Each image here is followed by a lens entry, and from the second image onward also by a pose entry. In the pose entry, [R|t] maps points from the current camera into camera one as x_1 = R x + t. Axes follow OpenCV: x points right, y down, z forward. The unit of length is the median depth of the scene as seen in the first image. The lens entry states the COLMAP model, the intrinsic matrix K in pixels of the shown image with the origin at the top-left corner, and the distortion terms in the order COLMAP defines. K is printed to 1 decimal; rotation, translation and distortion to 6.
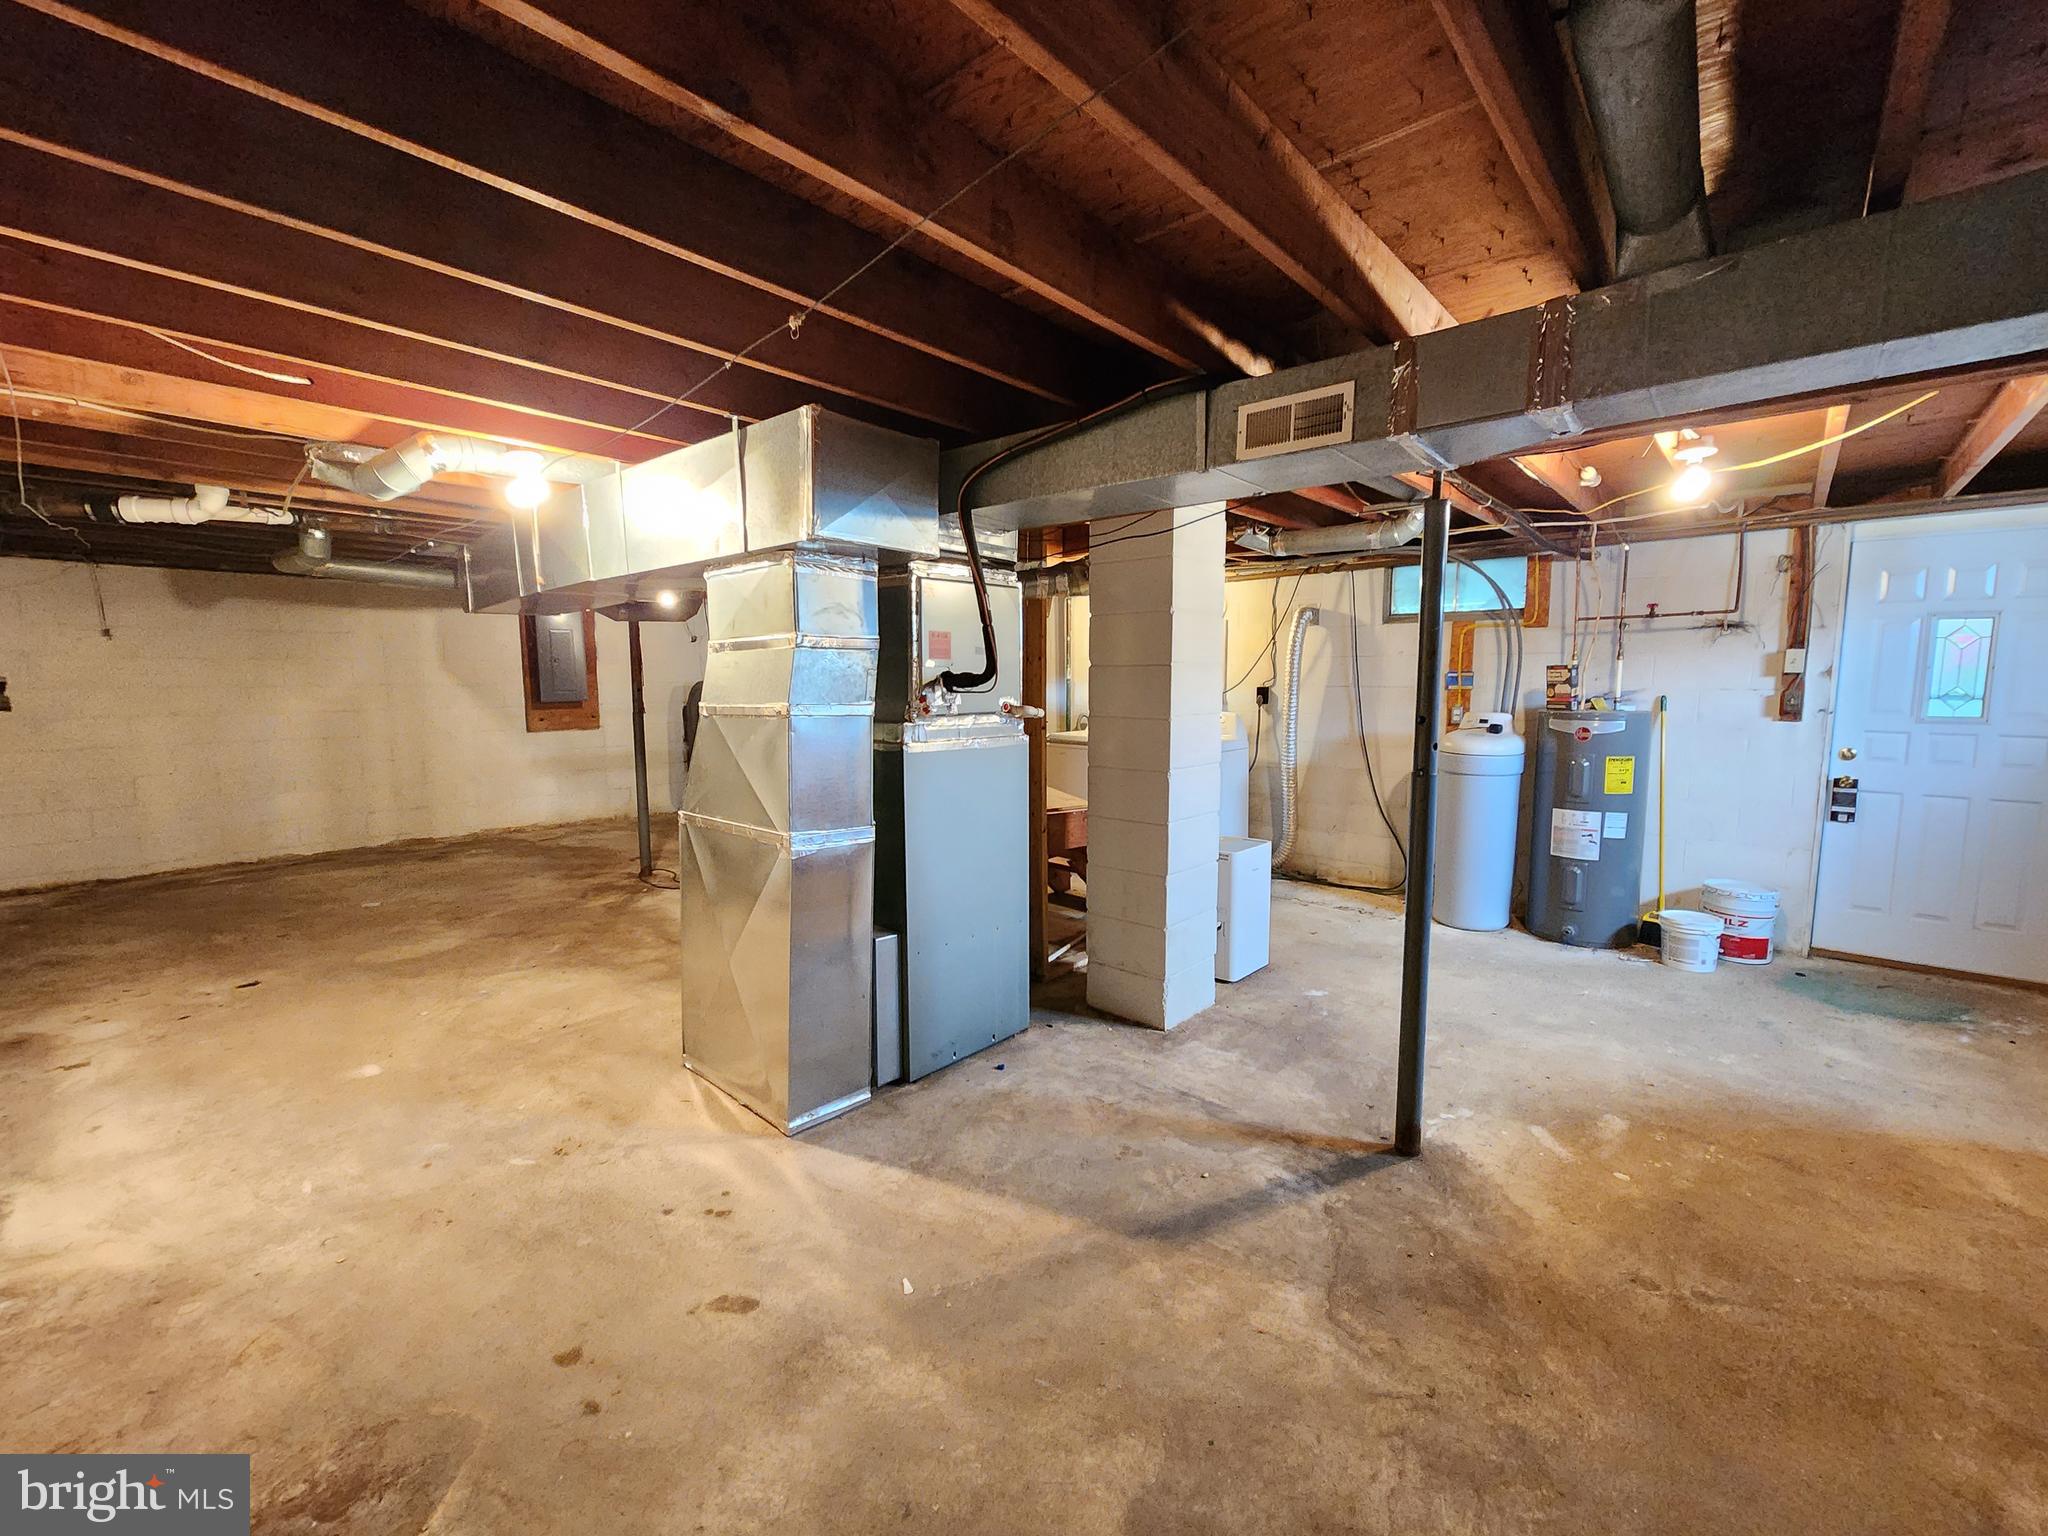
lens RADIAL K [[839.5, 0, 1034.9], [0, 839.5, 763.5], [0, 0, 1]] dist [-0.001576, -0.000199]
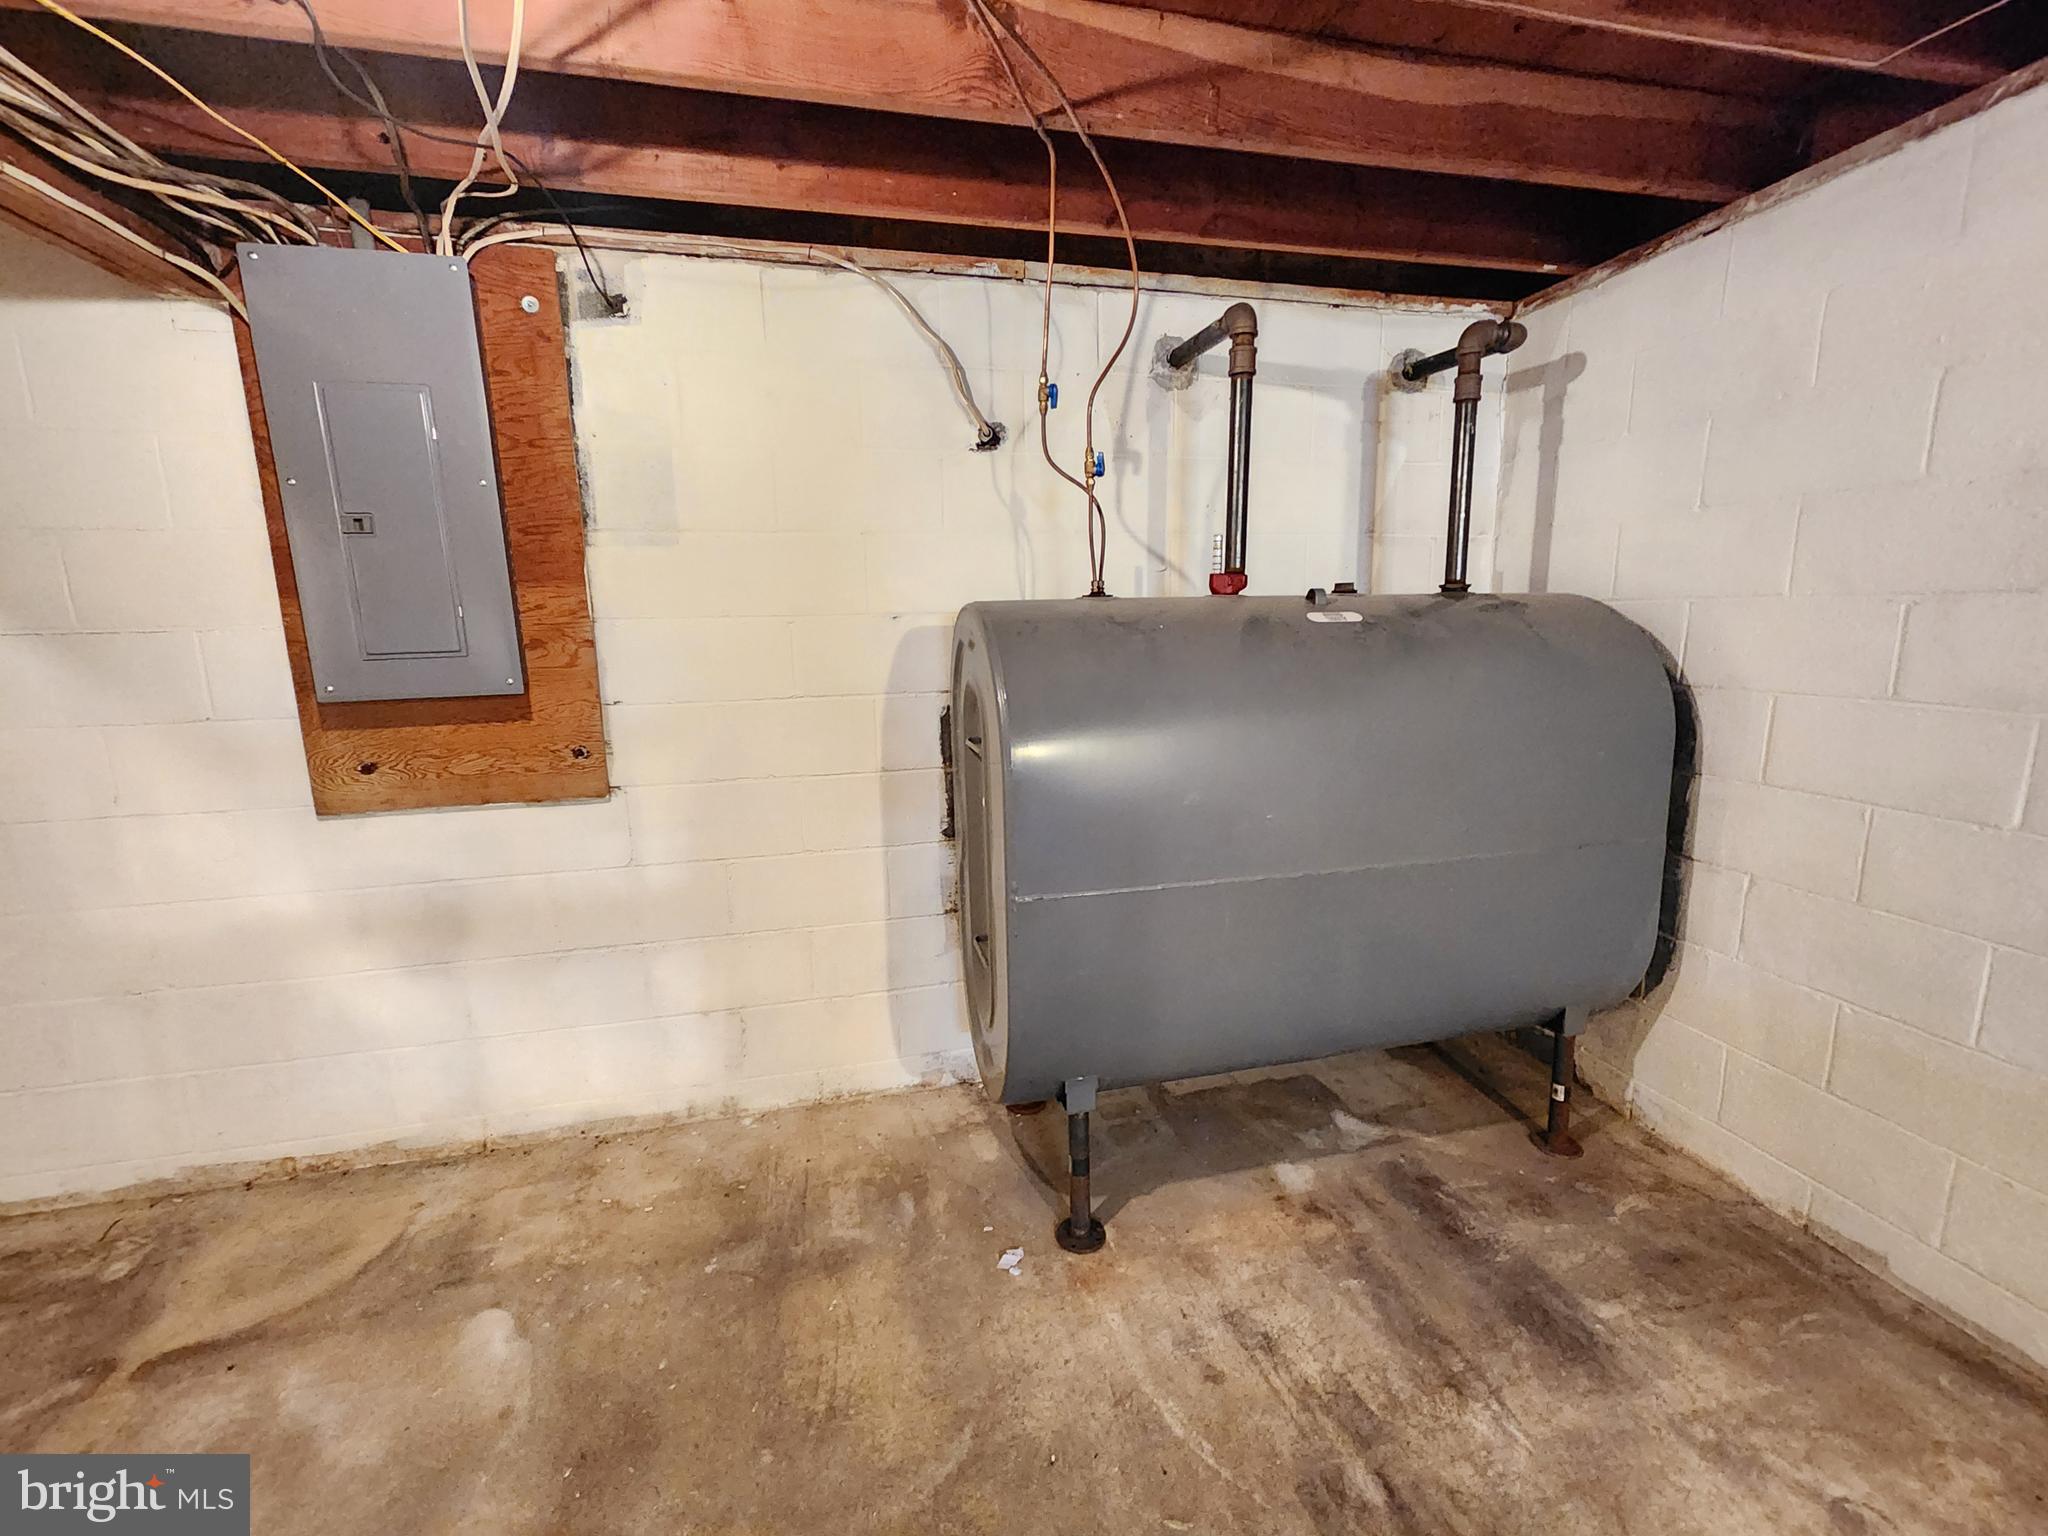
lens RADIAL K [[839.5, 0, 1014.7], [0, 839.5, 762.8], [0, 0, 1]] dist [-0.001576, -0.000199]
pose [[0.811552, 0.088701, -0.577507, -0.390086], [-0.044208, 0.994898, 0.090684, -0.117932], [0.582605, -0.048065, 0.811333, 1.251710]]
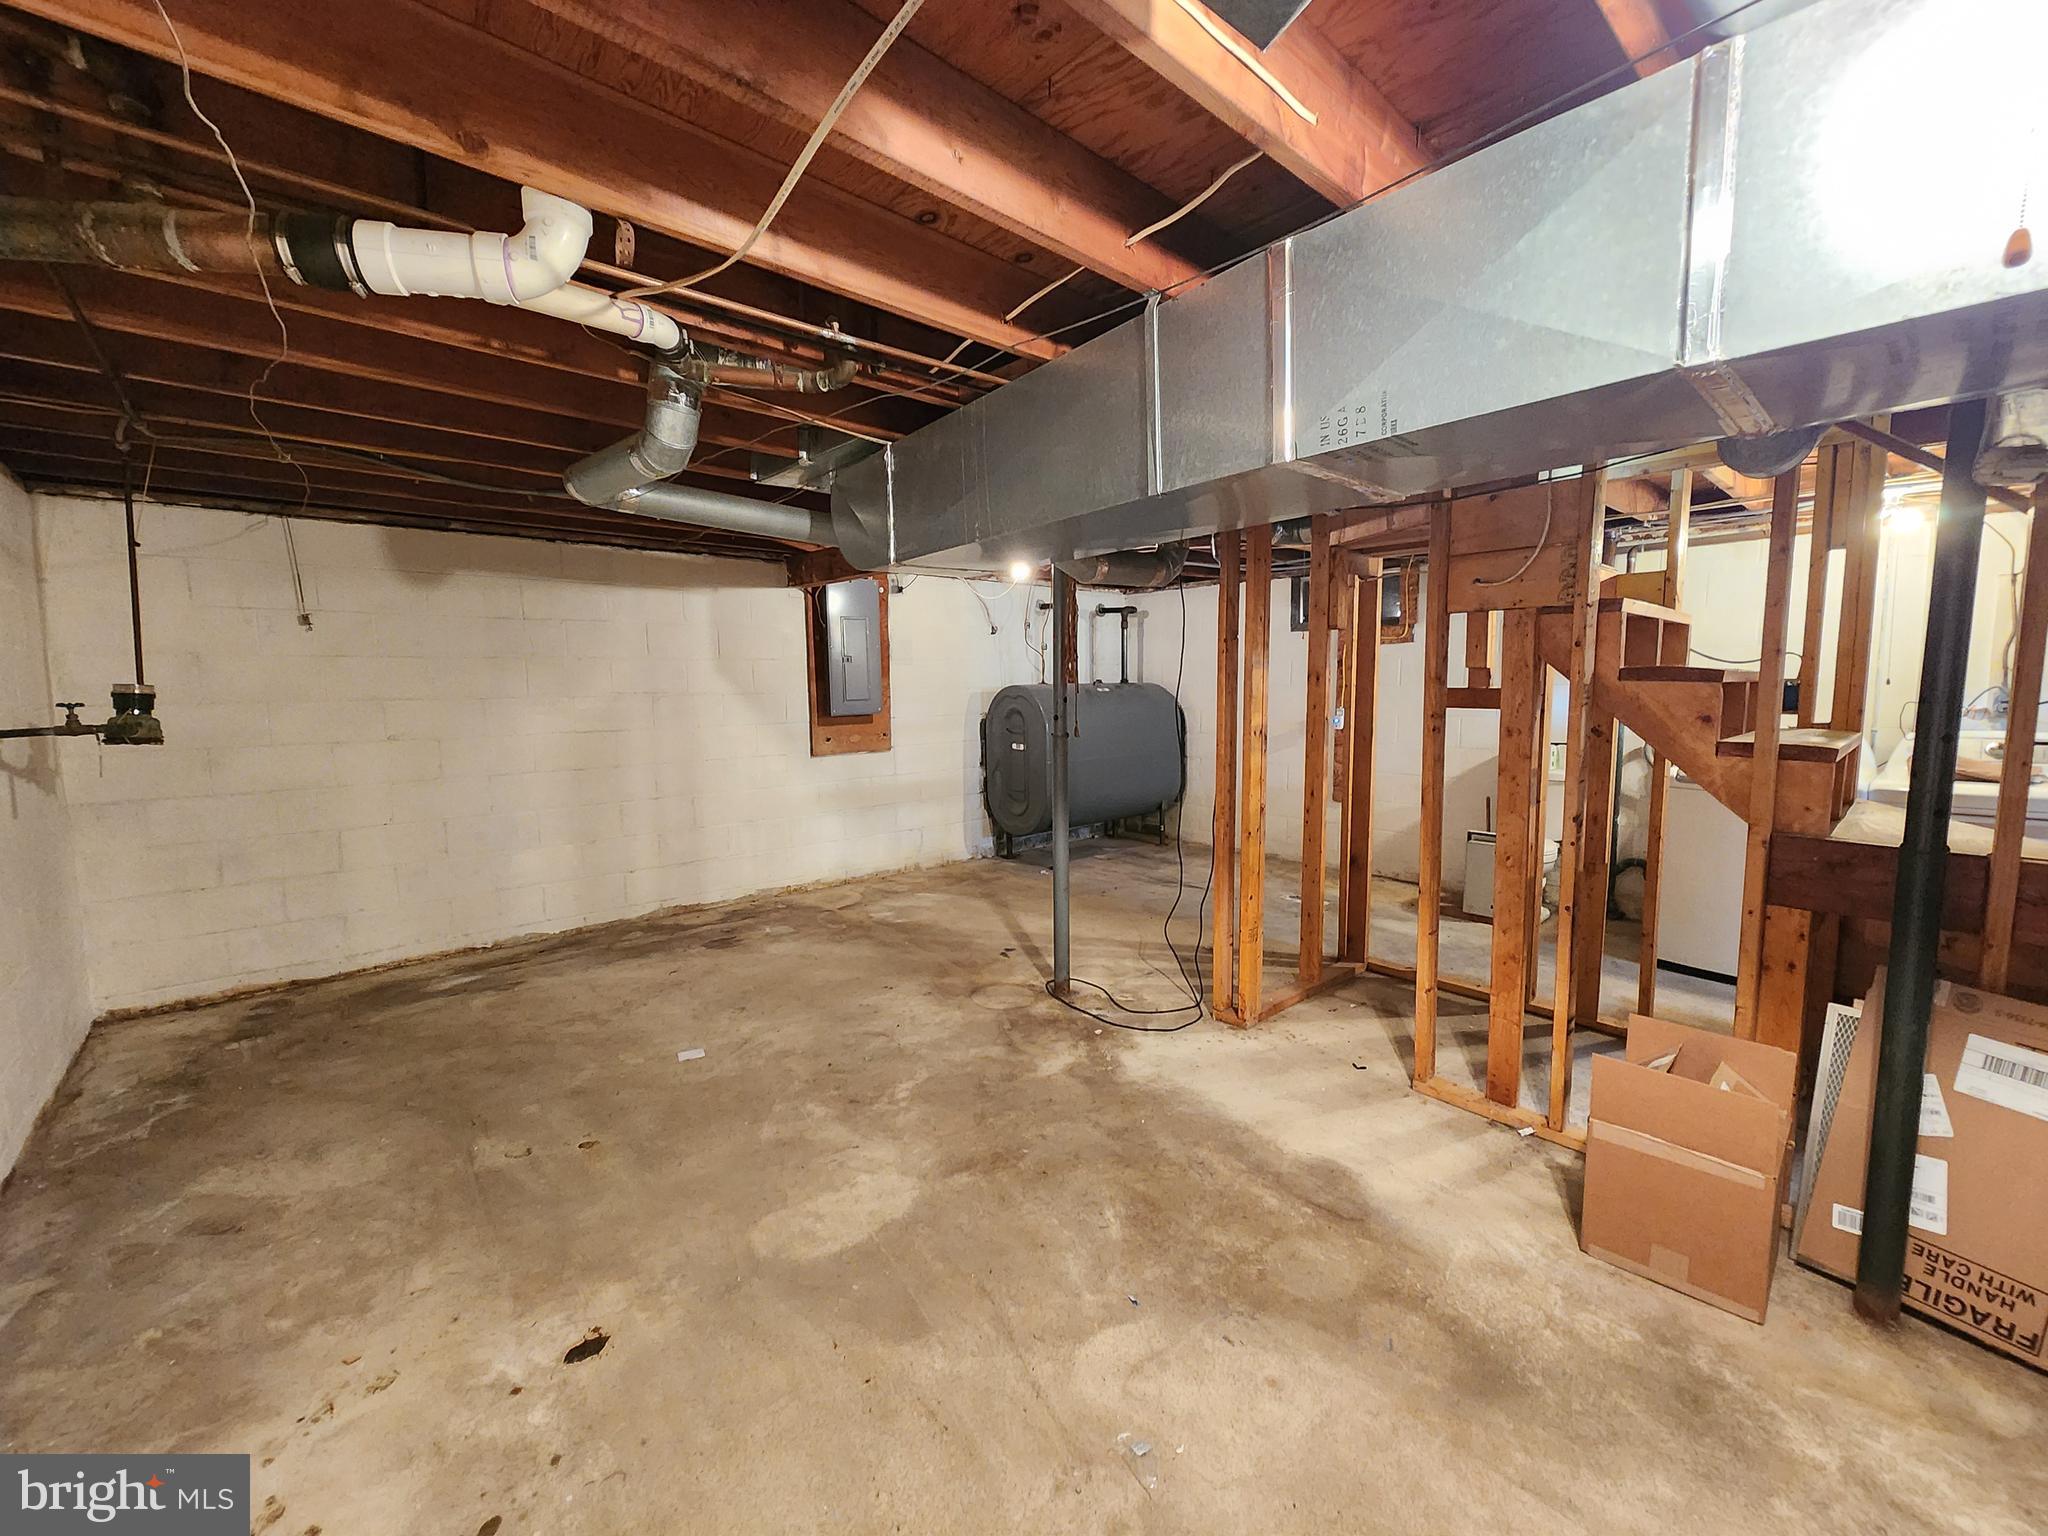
lens RADIAL K [[839.5, 0, 1030.5], [0, 839.5, 765.5], [0, 0, 1]] dist [-0.001576, -0.000199]
pose [[0.993256, 0.005126, -0.115827, -0.448386], [-0.005299, 0.999985, -0.001182, -0.040586], [0.115819, 0.001788, 0.993269, 0.396418]]
